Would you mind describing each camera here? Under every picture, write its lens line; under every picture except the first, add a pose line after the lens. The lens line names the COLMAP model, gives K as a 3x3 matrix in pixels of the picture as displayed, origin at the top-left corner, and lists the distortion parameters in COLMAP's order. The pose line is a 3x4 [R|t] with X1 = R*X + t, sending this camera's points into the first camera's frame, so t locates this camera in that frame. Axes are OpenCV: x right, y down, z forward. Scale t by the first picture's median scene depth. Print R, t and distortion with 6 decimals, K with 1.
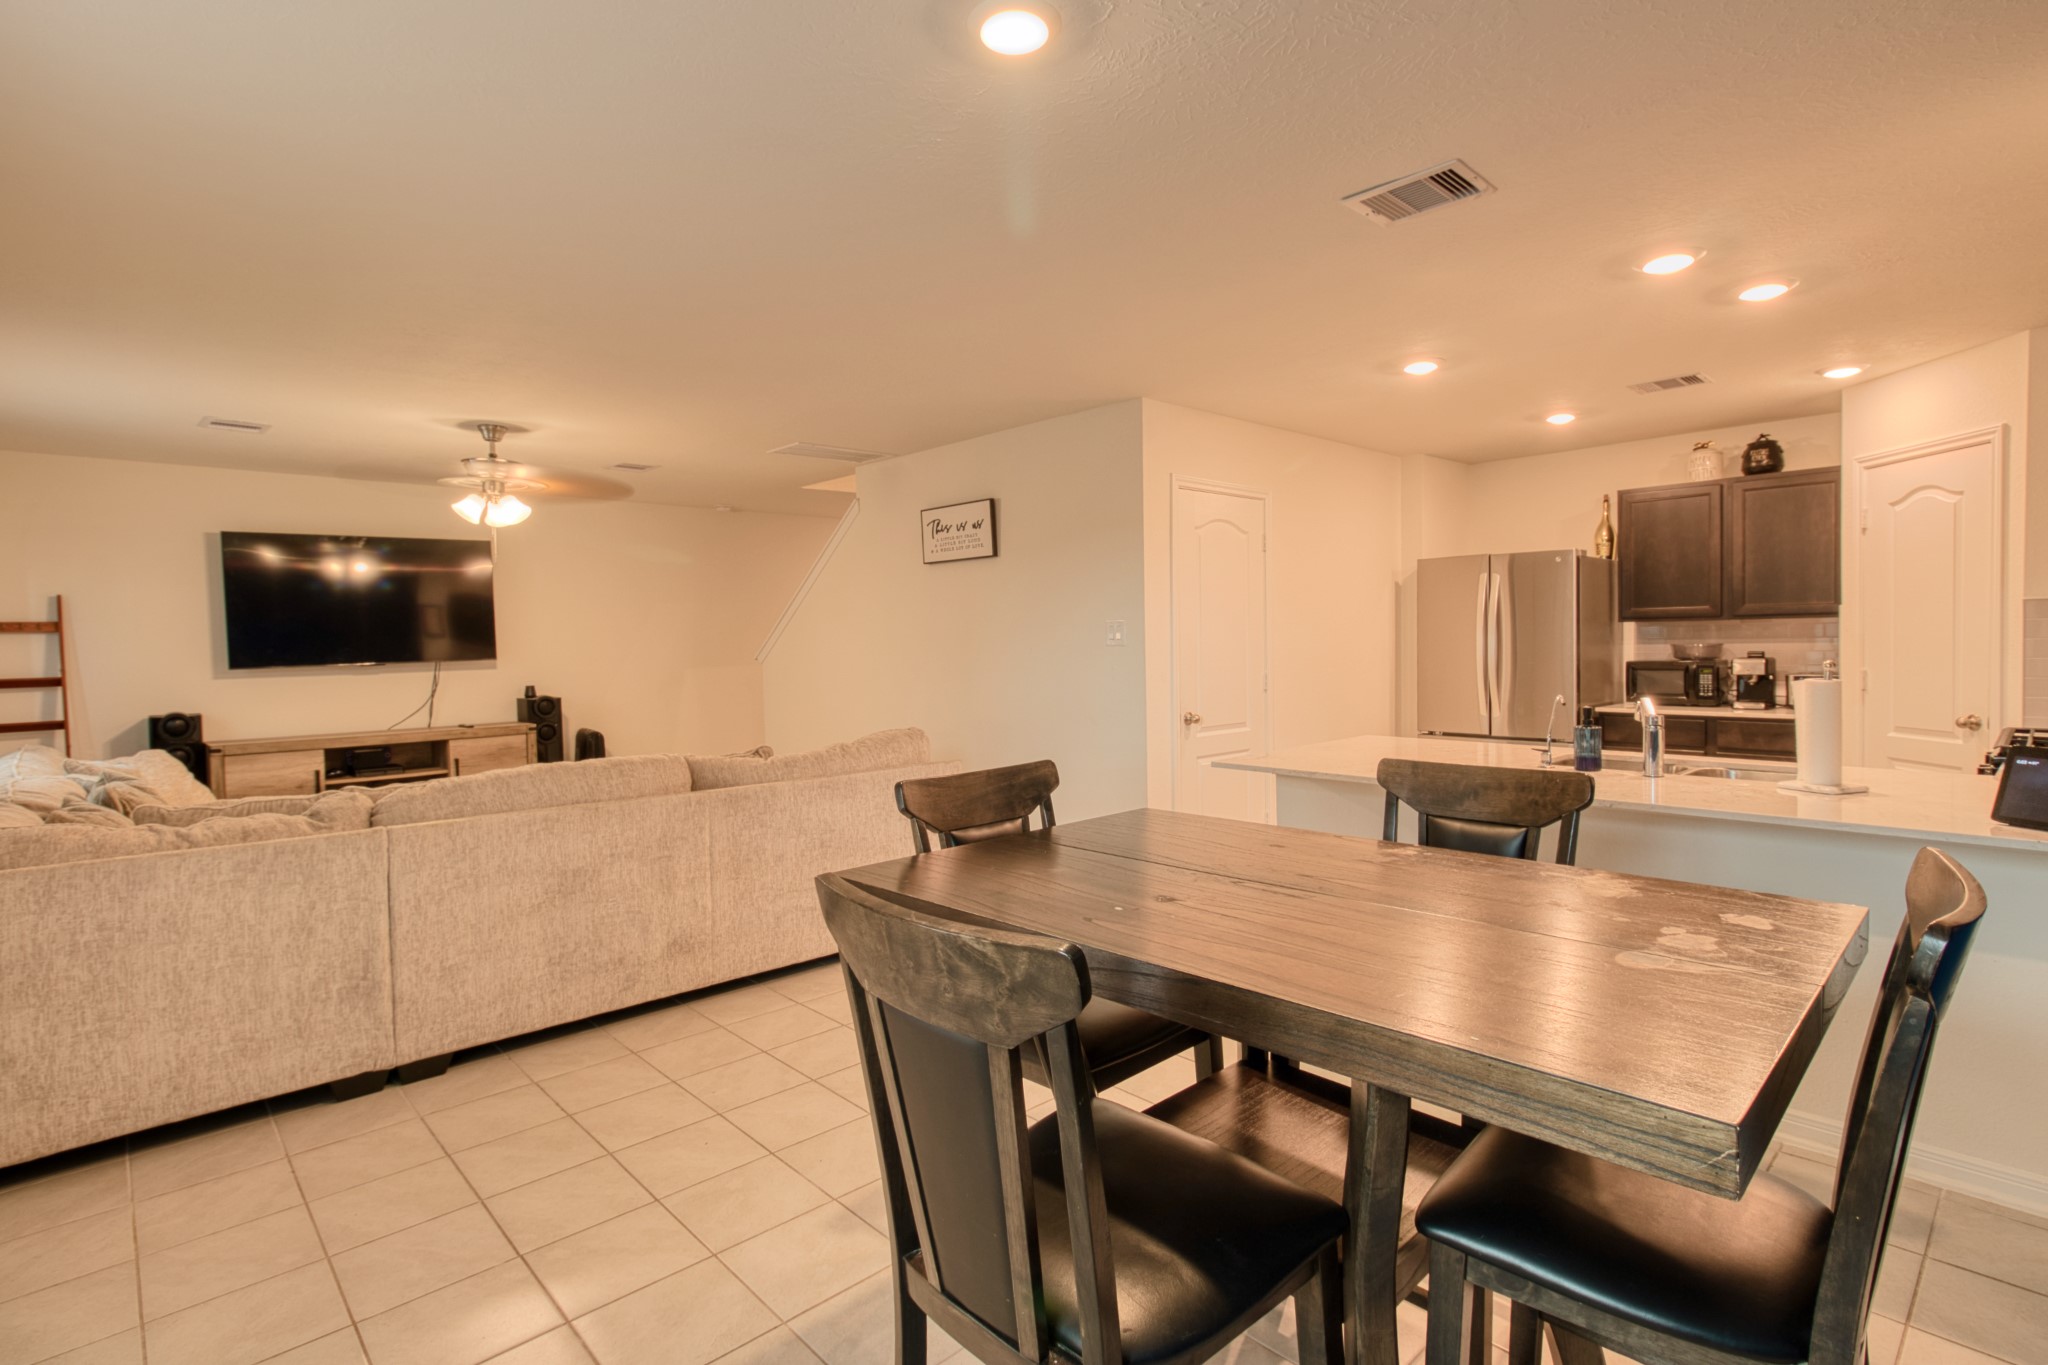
lens RADIAL K [[998.2, 0, 1038.9], [0, 998.2, 664.1], [0, 0, 1]] dist [0.007998, 0.000088]
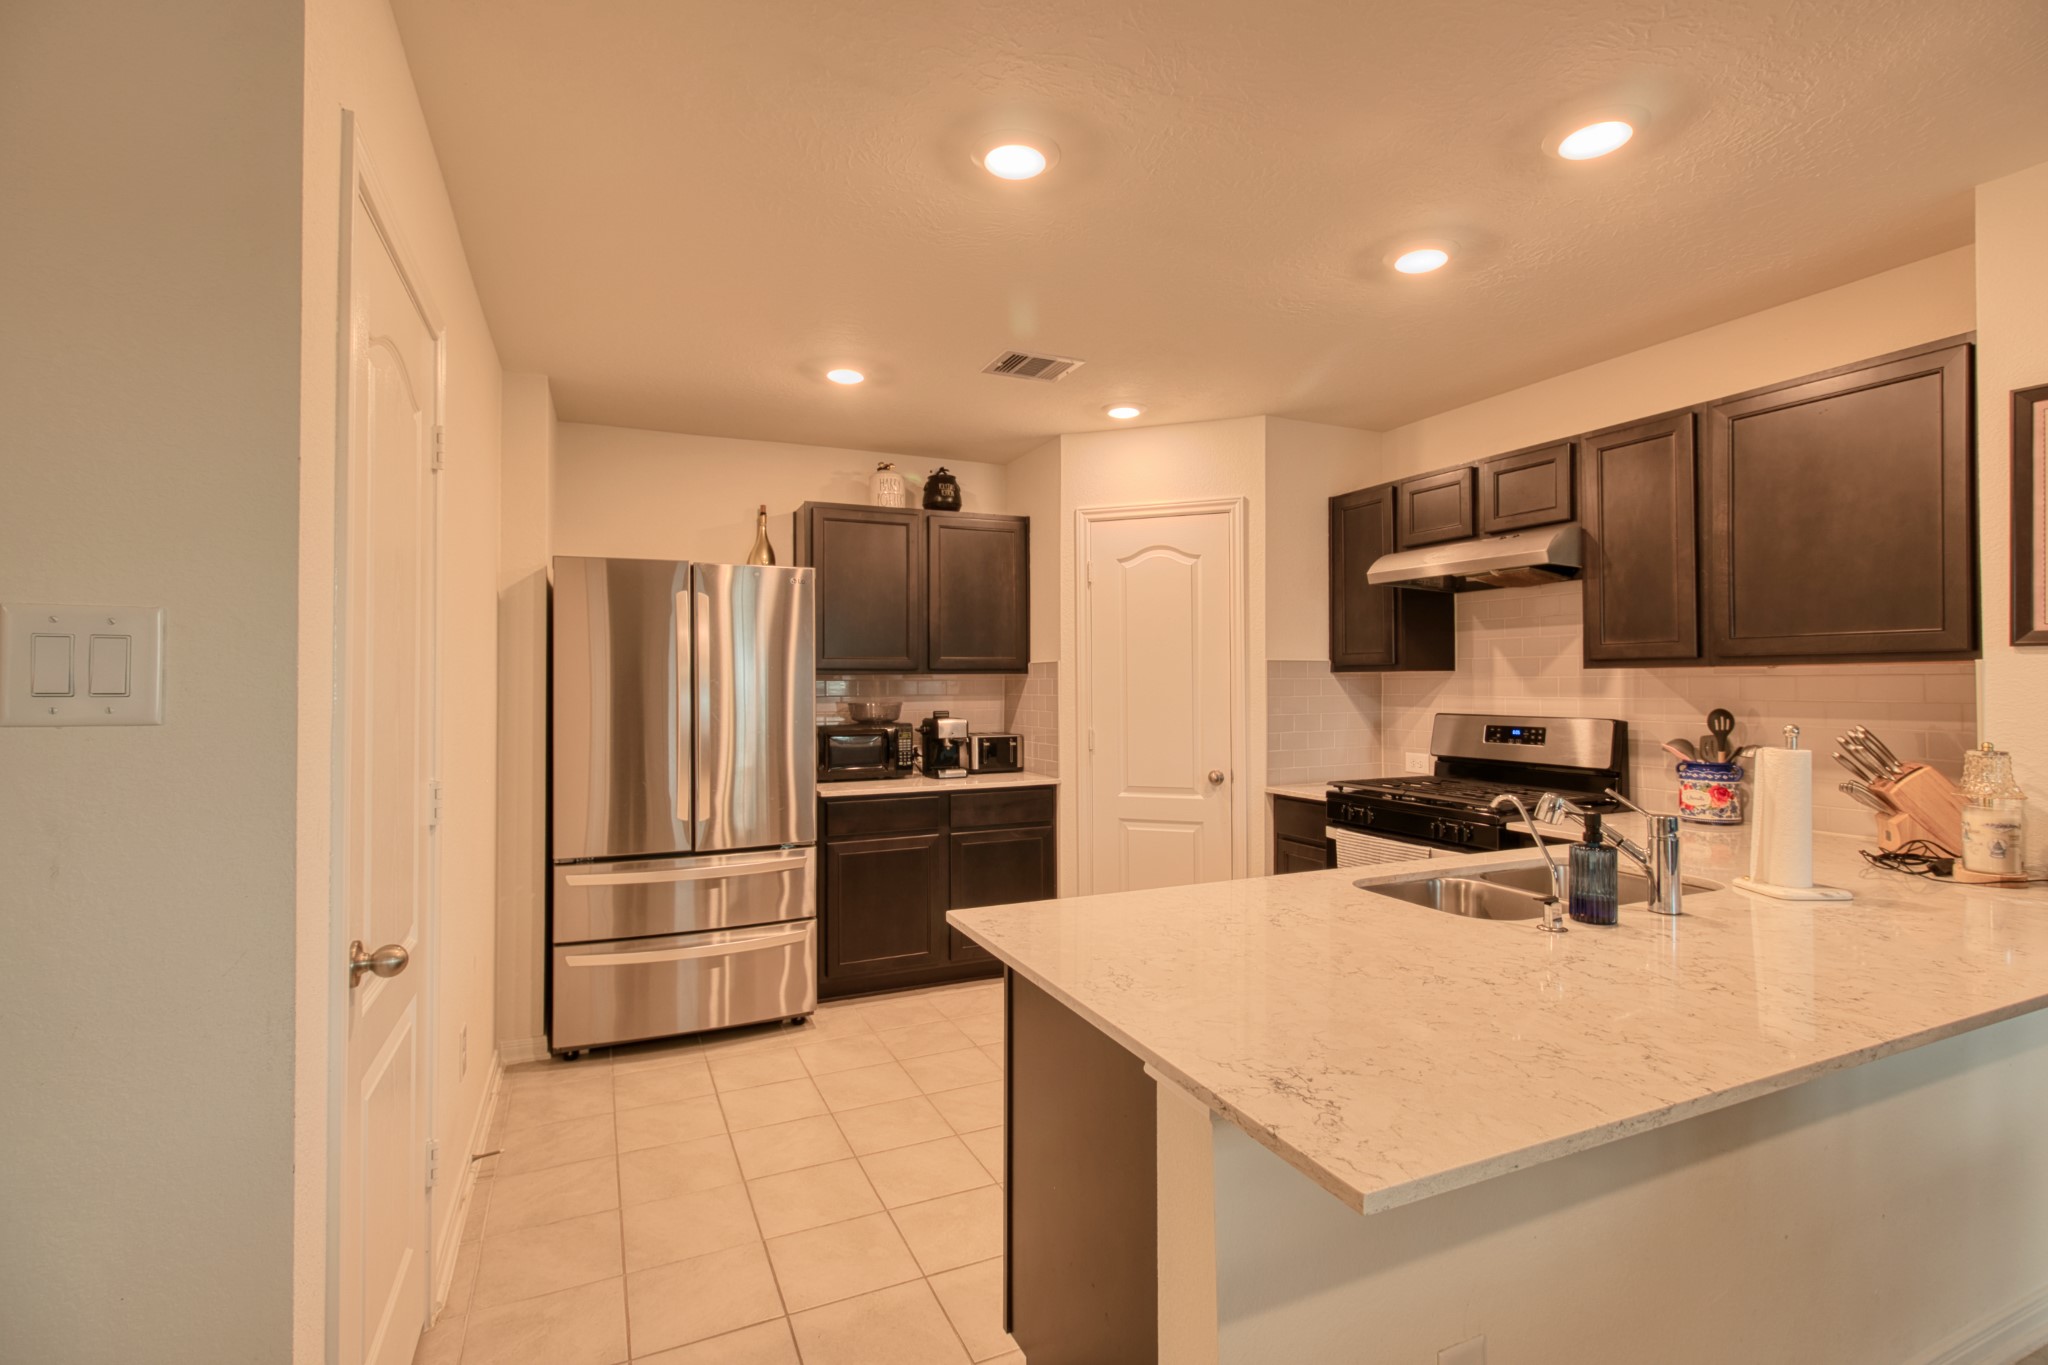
lens RADIAL K [[955.8, 0, 1040.9], [0, 955.8, 663.5], [0, 0, 1]] dist [0.018965, -0.016240]
pose [[0.313907, 0.034004, 0.948845, -0.053830], [0.022750, 0.998802, -0.043321, -0.015598], [-0.949181, 0.035185, 0.312758, 0.649854]]
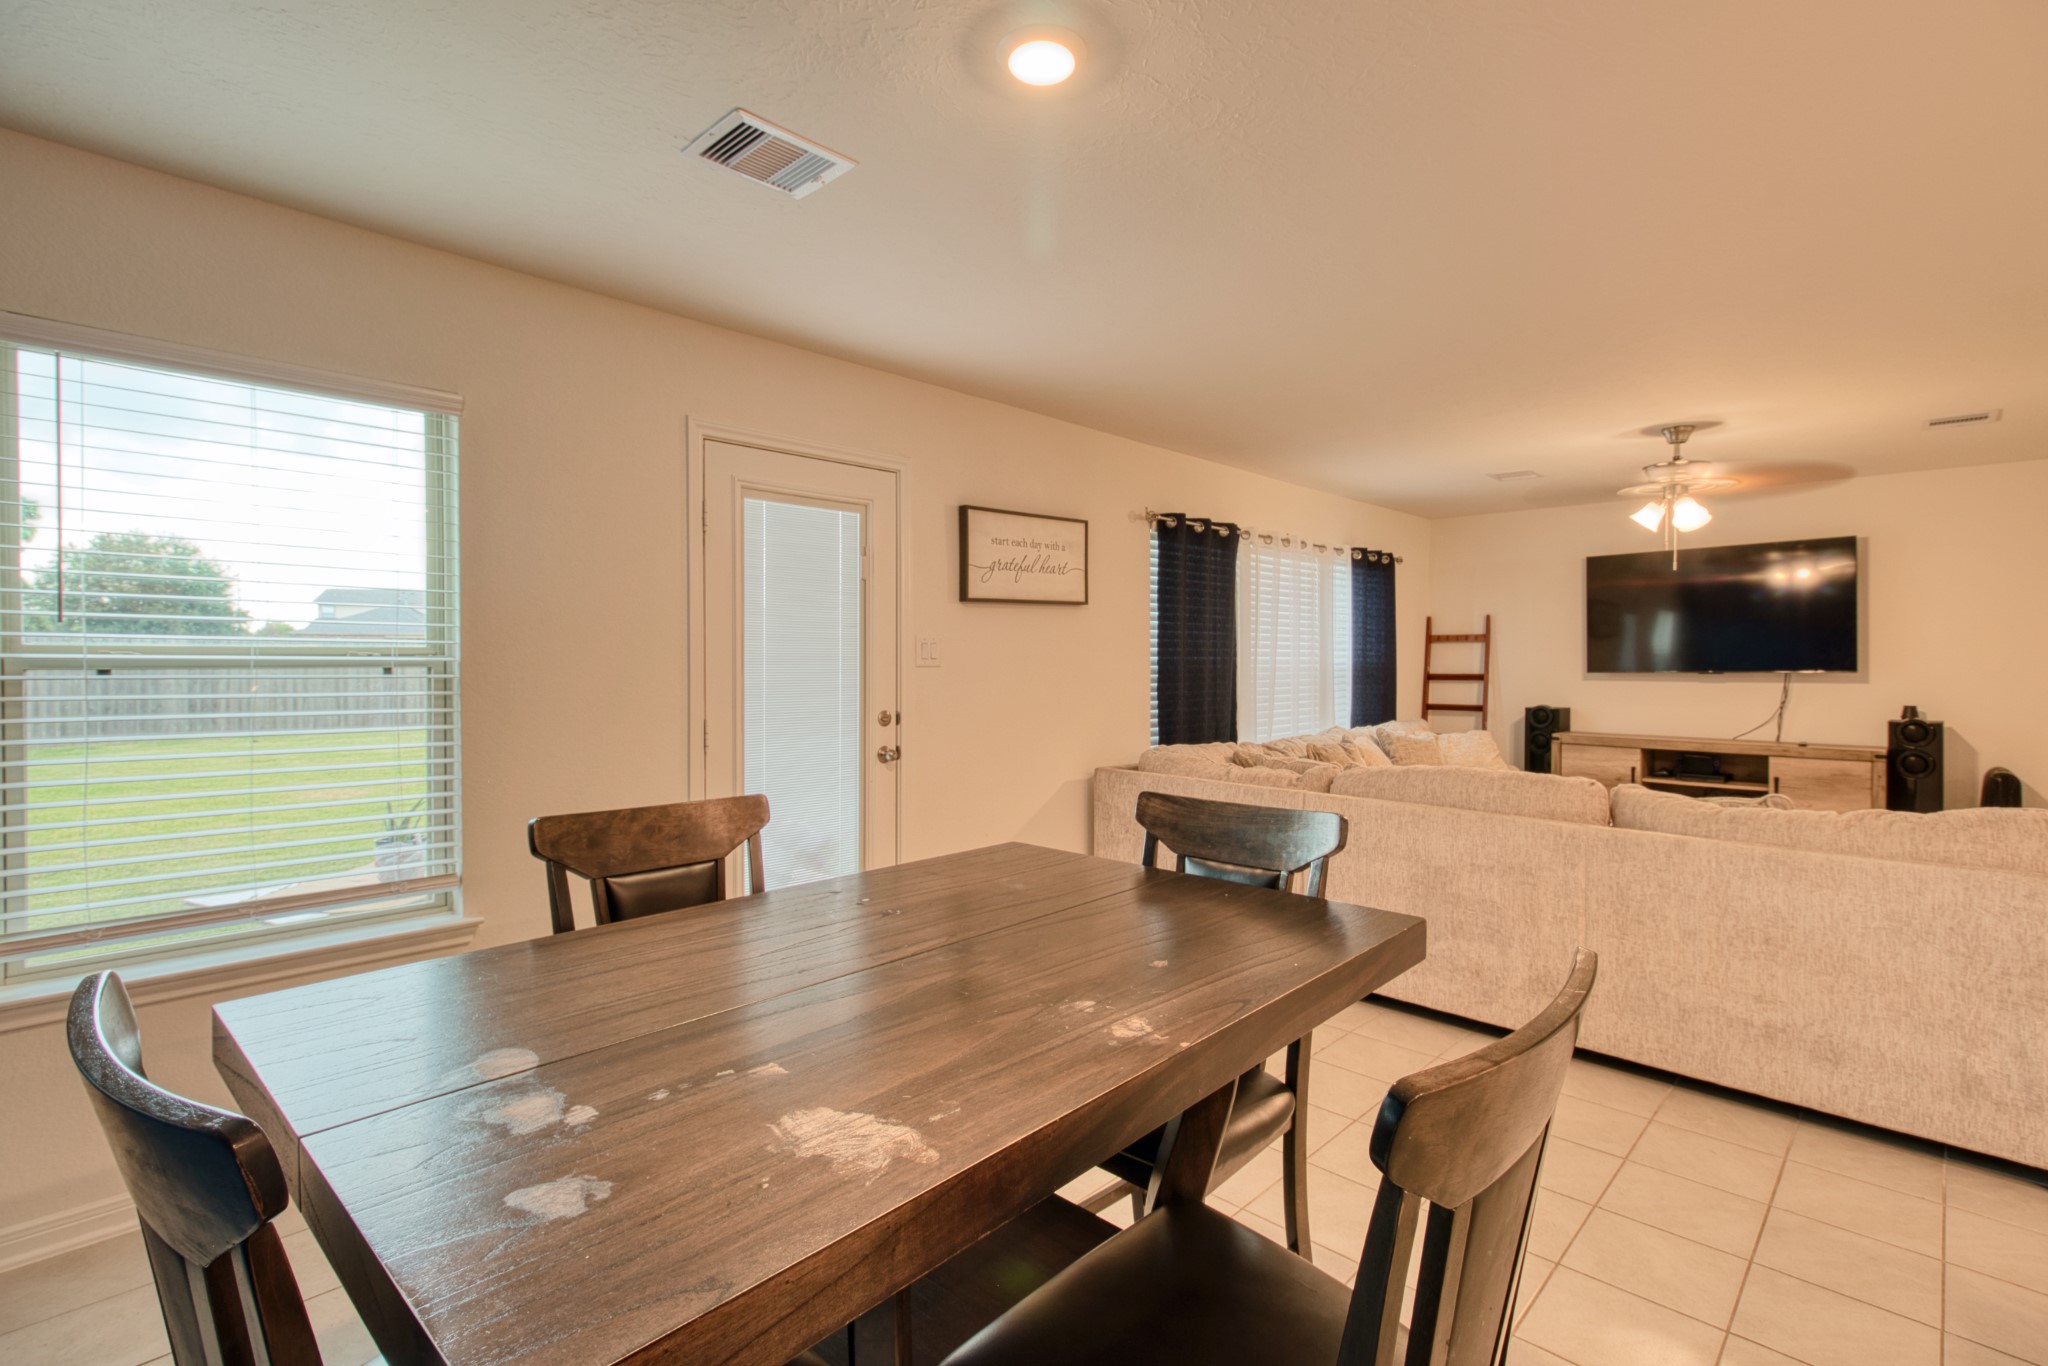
lens RADIAL K [[955.8, 0, 1040.9], [0, 955.8, 664.0], [0, 0, 1]] dist [0.018965, -0.016240]
pose [[0.048934, 0.023769, -0.998519, 0.329353], [-0.028504, 0.999343, 0.022392, -0.013094], [0.998395, 0.027366, 0.049579, 0.327432]]
